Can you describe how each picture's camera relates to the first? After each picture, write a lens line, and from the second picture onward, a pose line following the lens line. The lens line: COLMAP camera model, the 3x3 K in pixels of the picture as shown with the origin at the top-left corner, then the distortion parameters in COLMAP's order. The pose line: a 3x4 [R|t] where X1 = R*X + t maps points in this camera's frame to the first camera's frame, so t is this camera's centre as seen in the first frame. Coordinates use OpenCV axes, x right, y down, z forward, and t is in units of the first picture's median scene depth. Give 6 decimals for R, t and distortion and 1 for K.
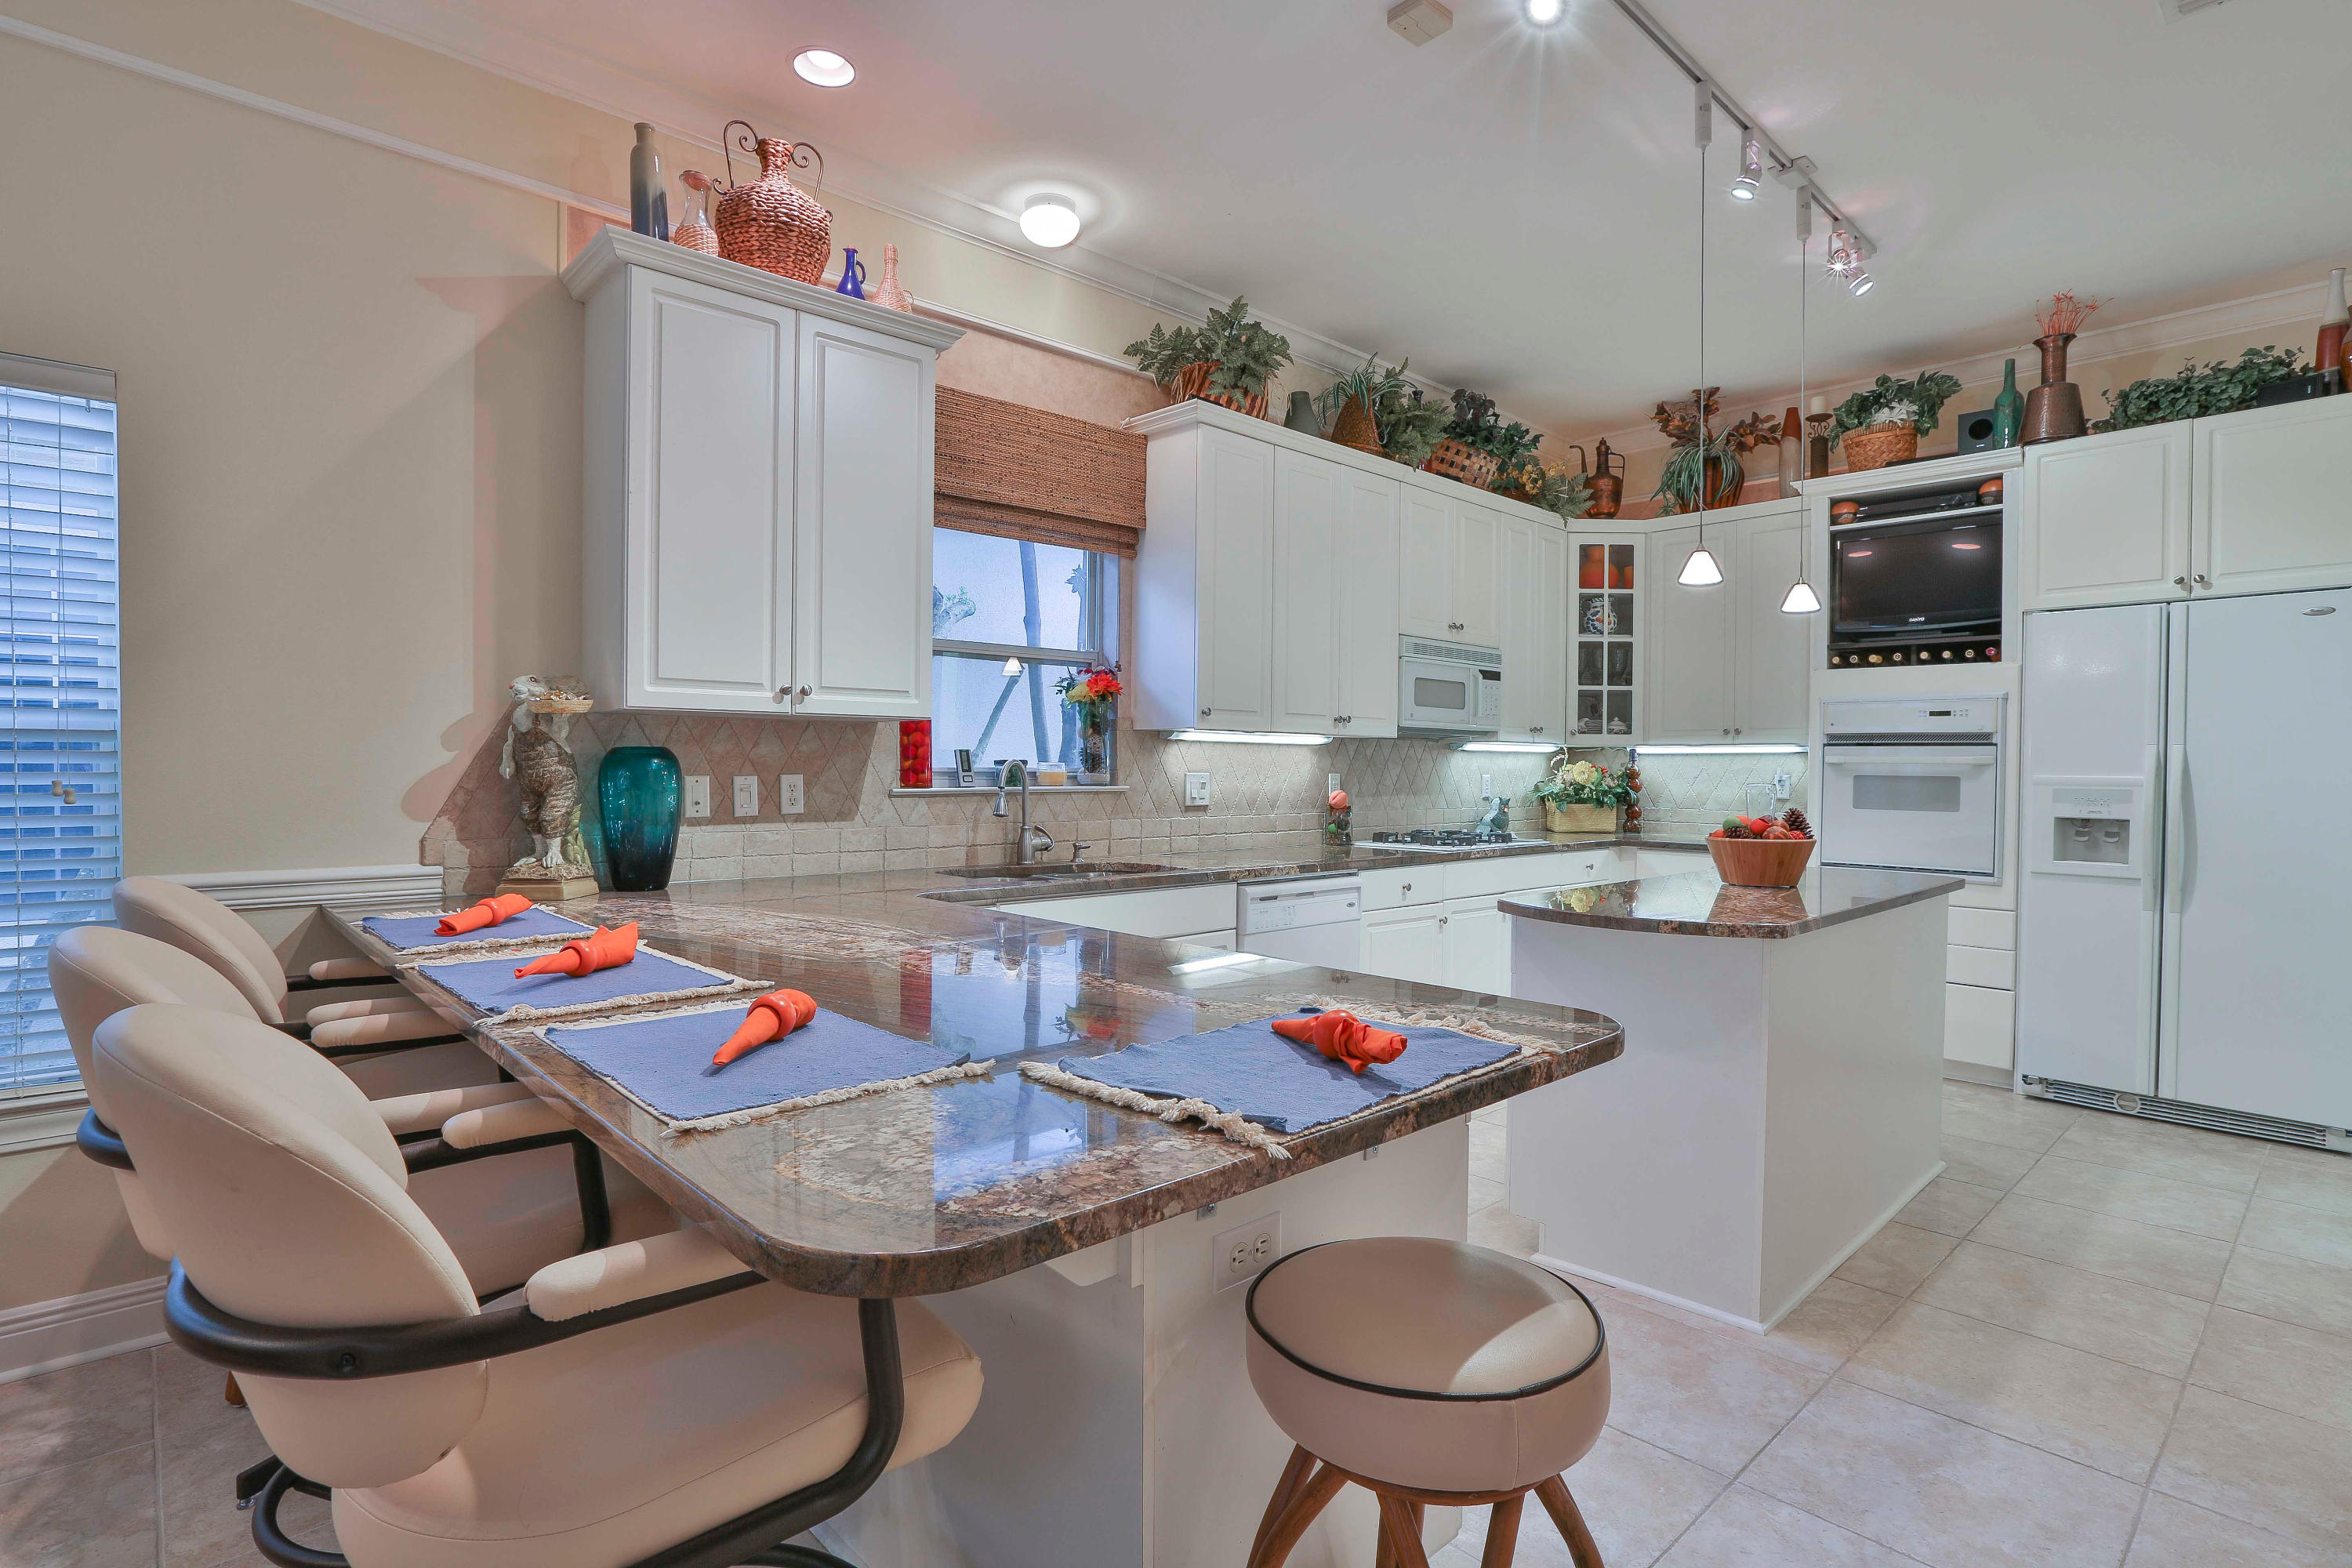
lens RADIAL K [[1210.5, 0, 1172.4], [0, 1210.5, 772.2], [0, 0, 1]] dist [-0.027708, 0.006434]
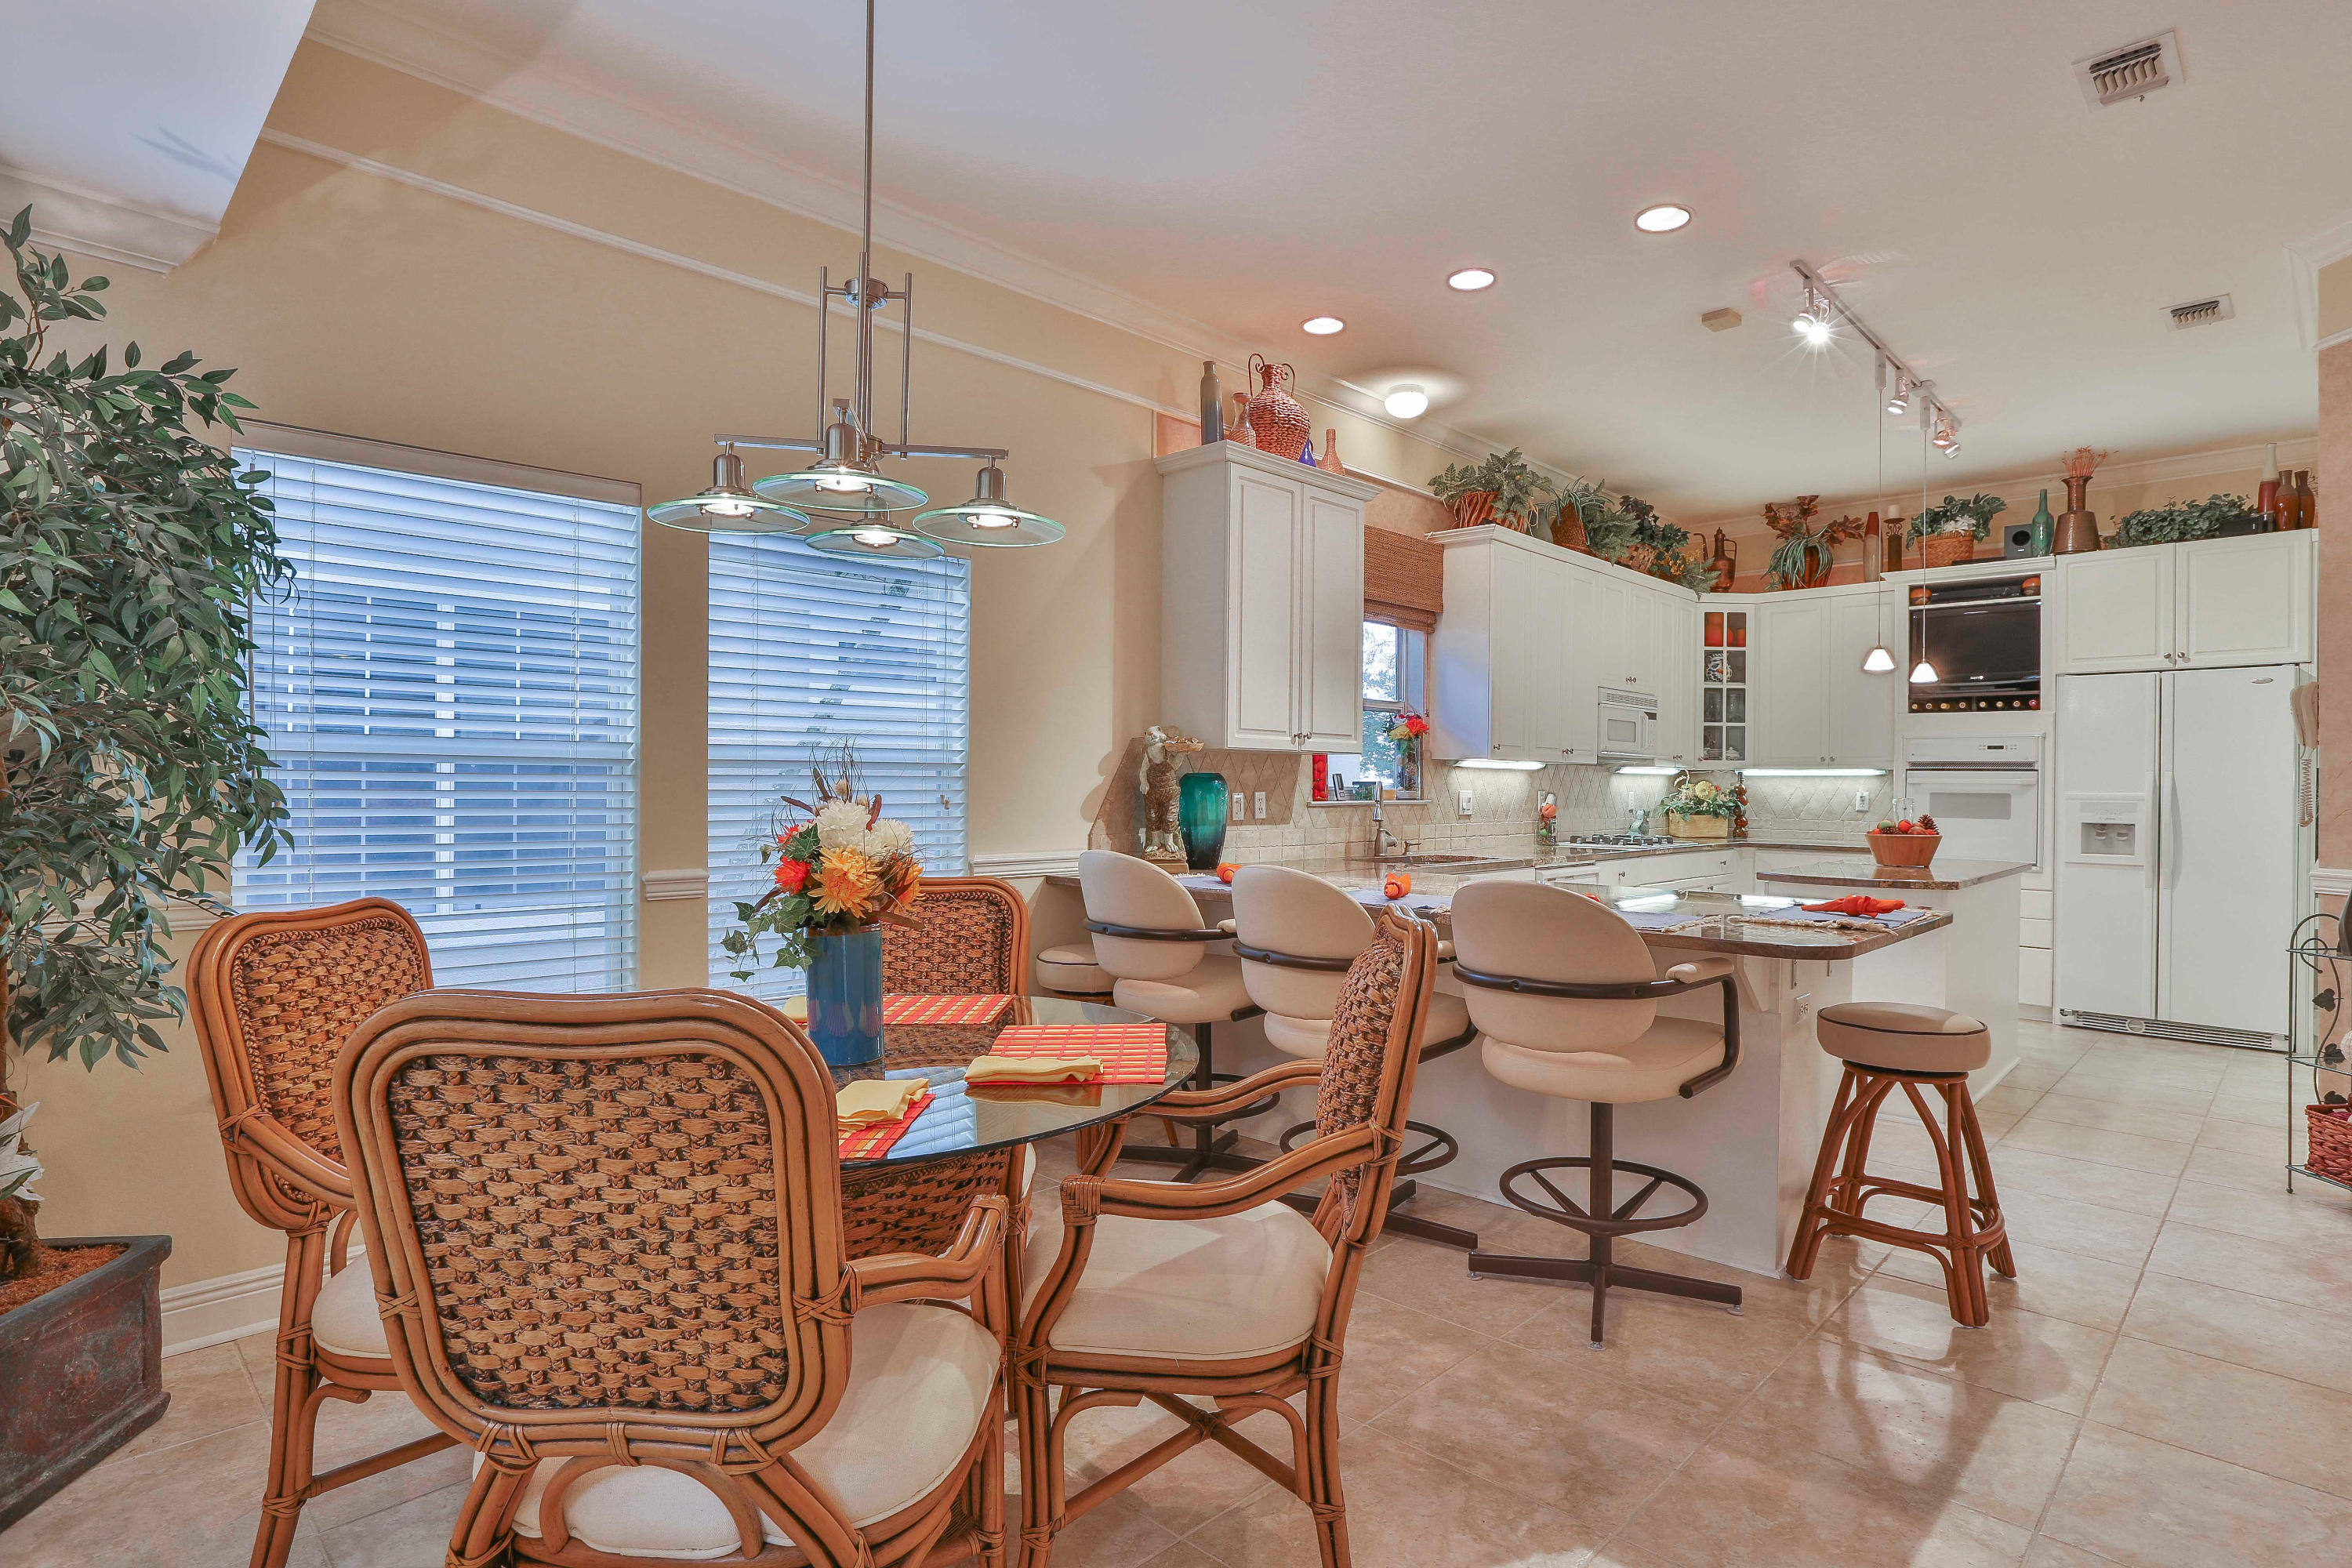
lens RADIAL K [[1293.3, 0, 1178.5], [0, 1293.3, 767.2], [0, 0, 1]] dist [-0.000334, -0.001475]
pose [[0.997608, 0.001333, 0.069116, -0.419314], [-0.000116, 0.999845, -0.017608, -0.000109], [-0.069129, 0.017557, 0.997453, -0.436537]]
